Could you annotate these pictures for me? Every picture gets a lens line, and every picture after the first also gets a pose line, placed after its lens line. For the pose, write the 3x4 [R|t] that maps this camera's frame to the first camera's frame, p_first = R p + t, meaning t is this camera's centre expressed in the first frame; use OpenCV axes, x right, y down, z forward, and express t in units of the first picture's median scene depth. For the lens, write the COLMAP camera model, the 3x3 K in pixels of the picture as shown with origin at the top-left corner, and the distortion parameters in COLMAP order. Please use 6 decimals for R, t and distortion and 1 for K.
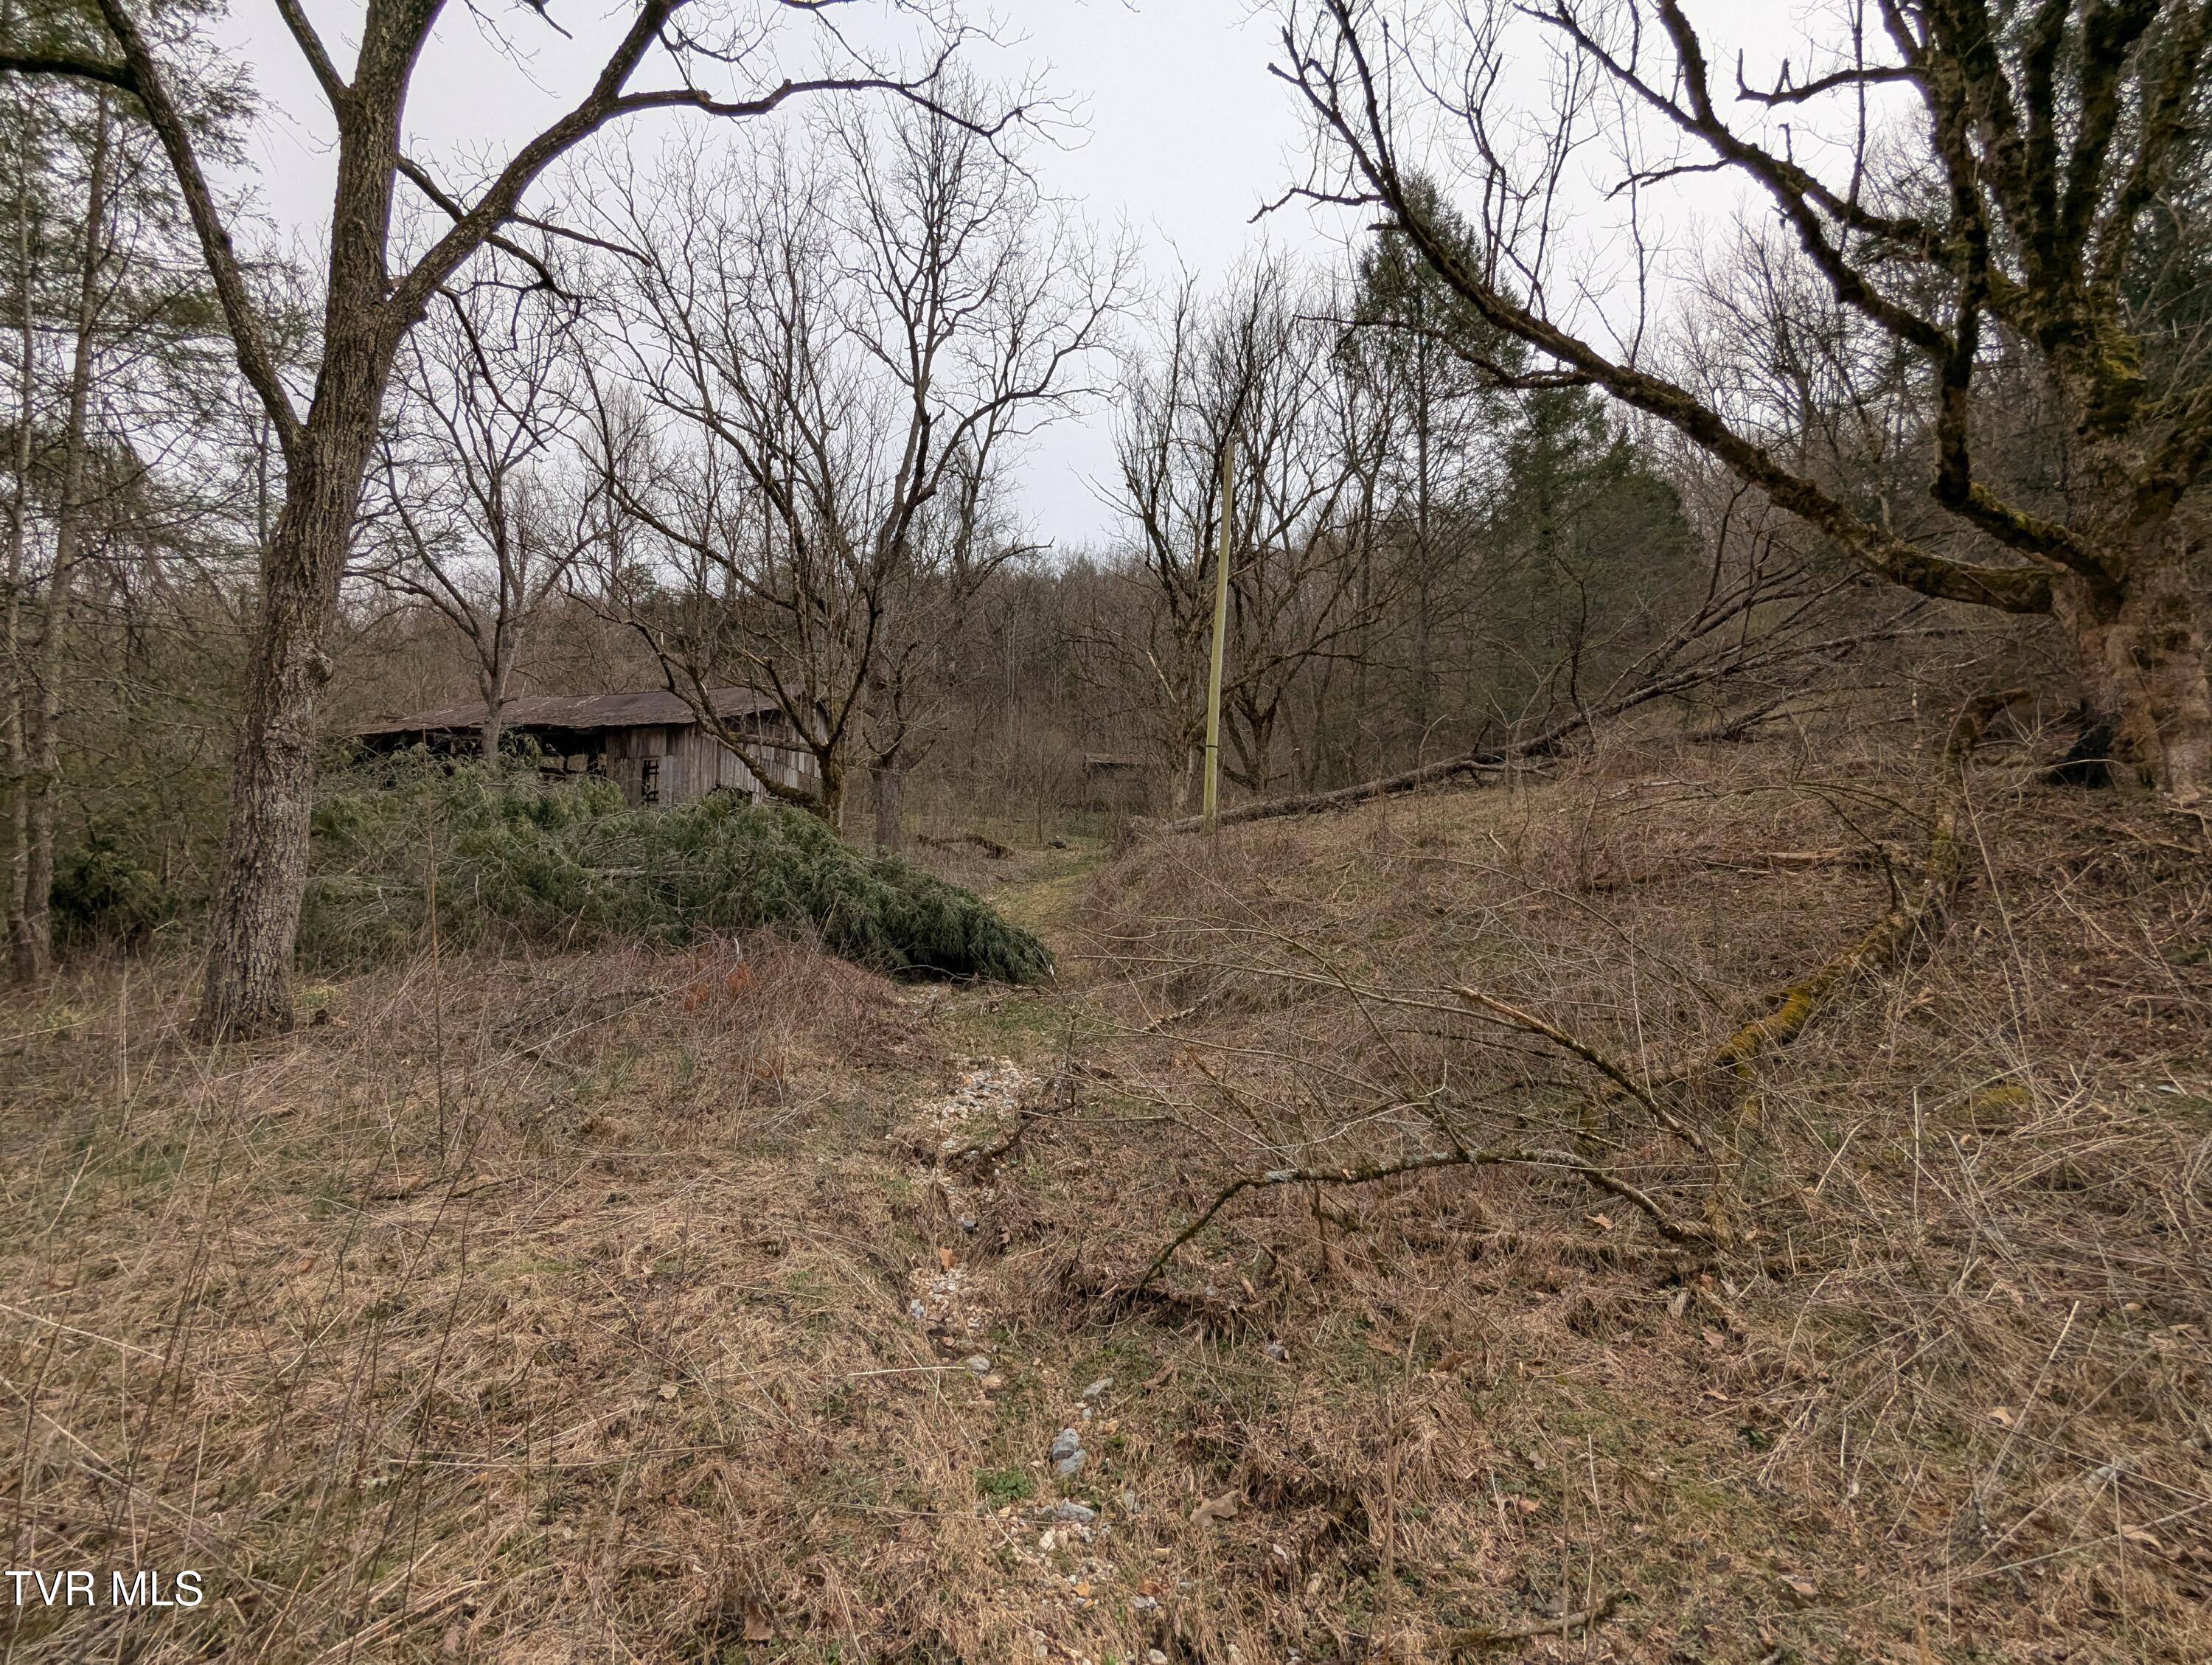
lens RADIAL K [[1026.4, 0, 1106.4], [0, 1026.4, 843.1], [0, 0, 1]] dist [-0.029224, 0.008994]
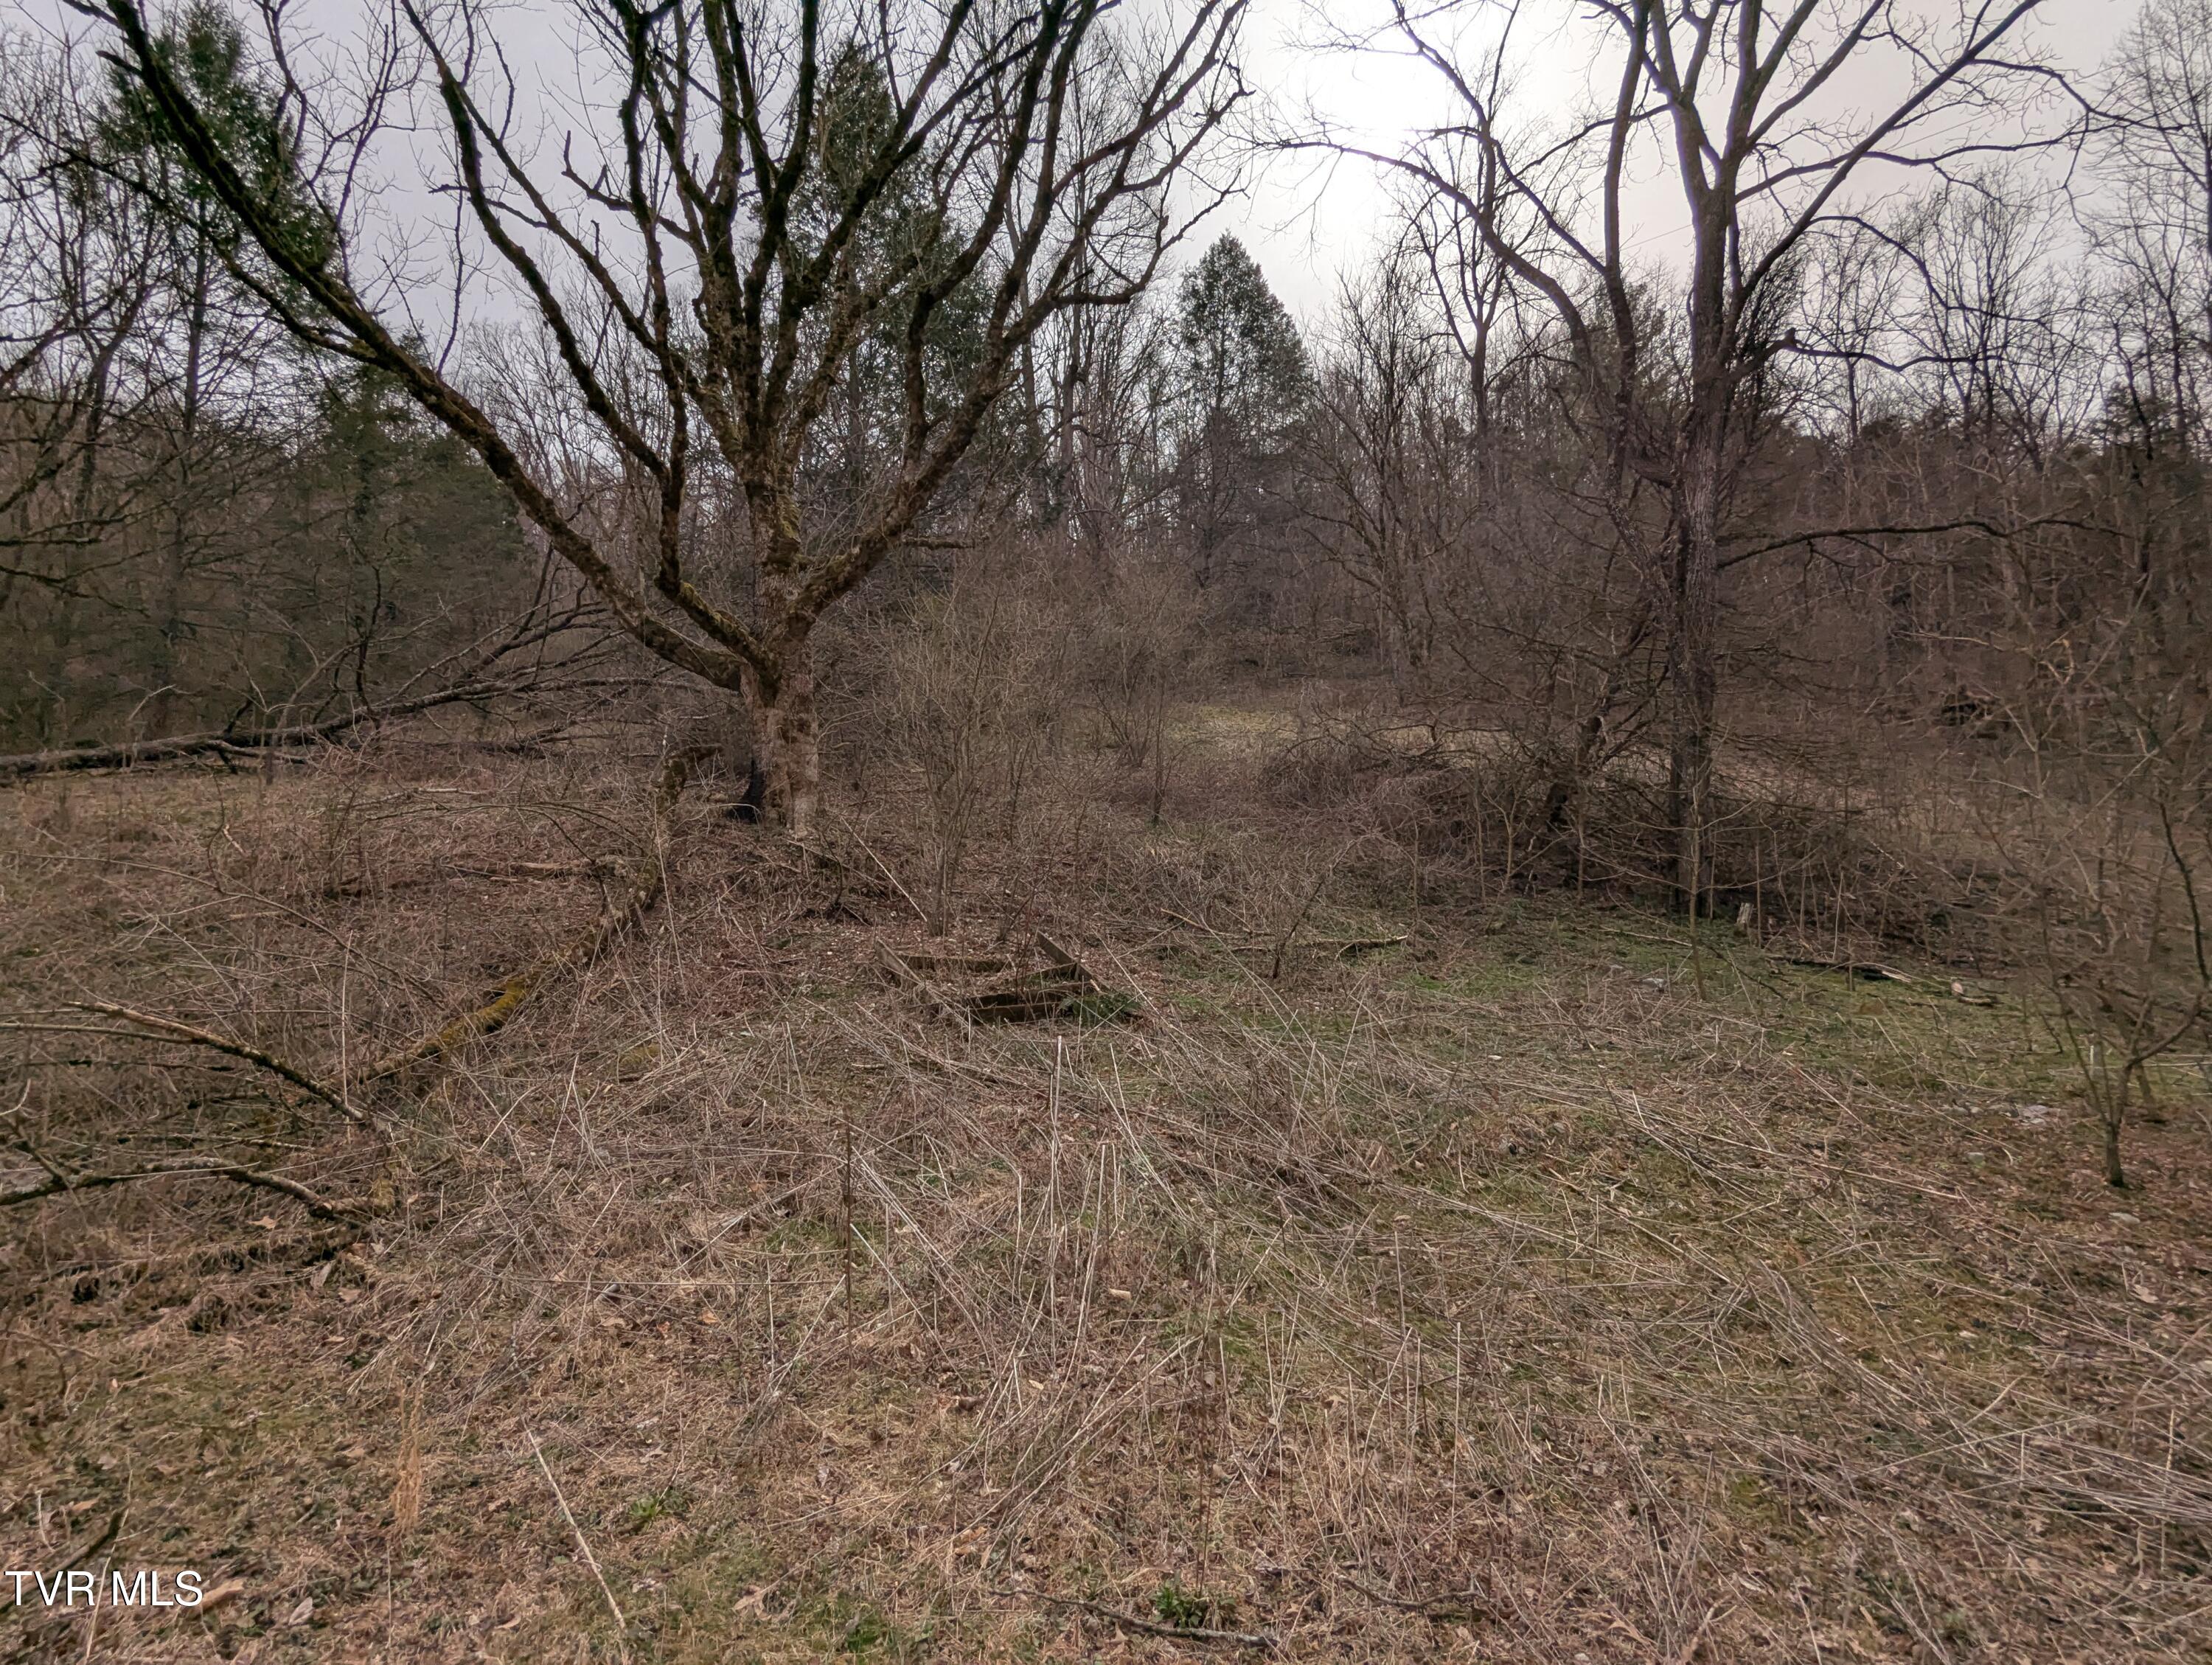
lens RADIAL K [[1026.4, 0, 1106.4], [0, 1026.4, 843.1], [0, 0, 1]] dist [-0.029224, 0.008994]
pose [[0.499523, 0.047023, 0.865024, 0.010180], [-0.043391, 0.998631, -0.029229, -0.007529], [-0.865213, -0.022934, 0.500879, -0.120535]]
